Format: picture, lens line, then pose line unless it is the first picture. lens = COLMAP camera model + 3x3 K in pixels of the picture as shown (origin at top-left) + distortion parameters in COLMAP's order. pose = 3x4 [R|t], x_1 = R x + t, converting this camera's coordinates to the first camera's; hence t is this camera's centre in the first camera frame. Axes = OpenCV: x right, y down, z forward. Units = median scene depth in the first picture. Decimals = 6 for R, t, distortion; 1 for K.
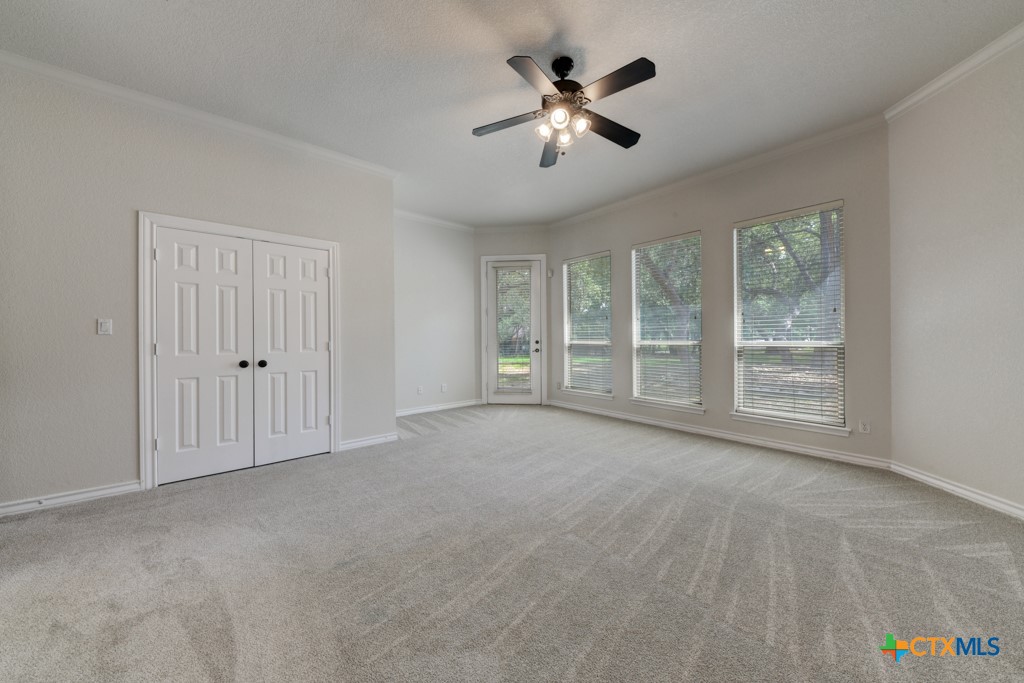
lens RADIAL K [[357.7, 0, 514.2], [0, 357.7, 342.1], [0, 0, 1]] dist [-0.001406, -0.000202]
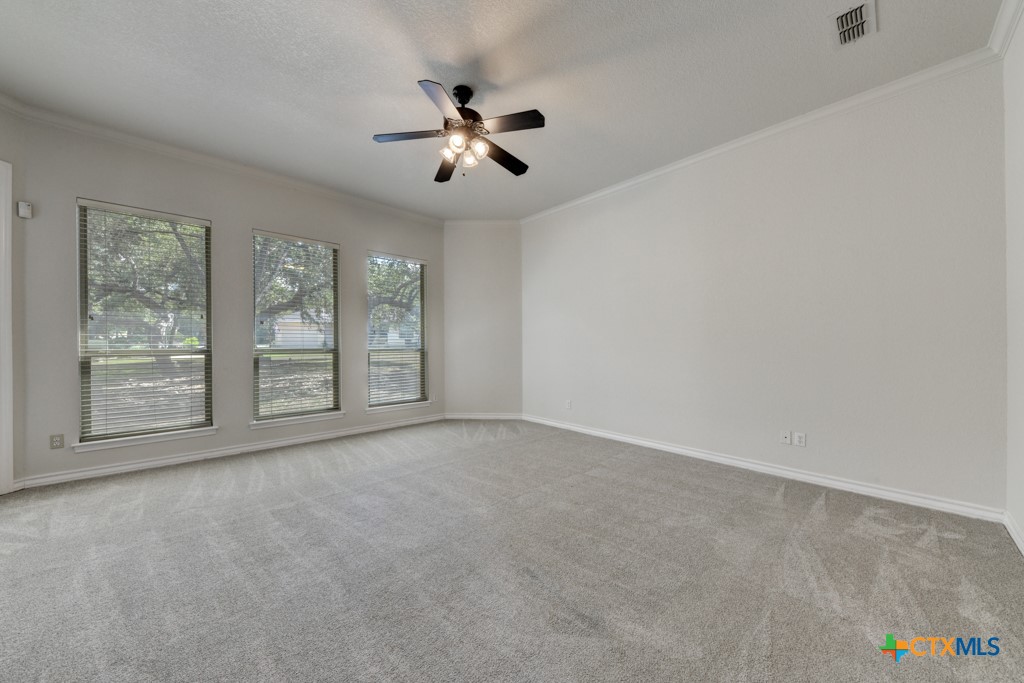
lens RADIAL K [[357.7, 0, 514.2], [0, 357.7, 343.4], [0, 0, 1]] dist [-0.001406, -0.000202]
pose [[-0.034200, 0.004500, 0.999405, -0.678828], [0.013378, 0.999902, -0.004044, -0.007449], [-0.999325, 0.013232, -0.034257, 0.637879]]
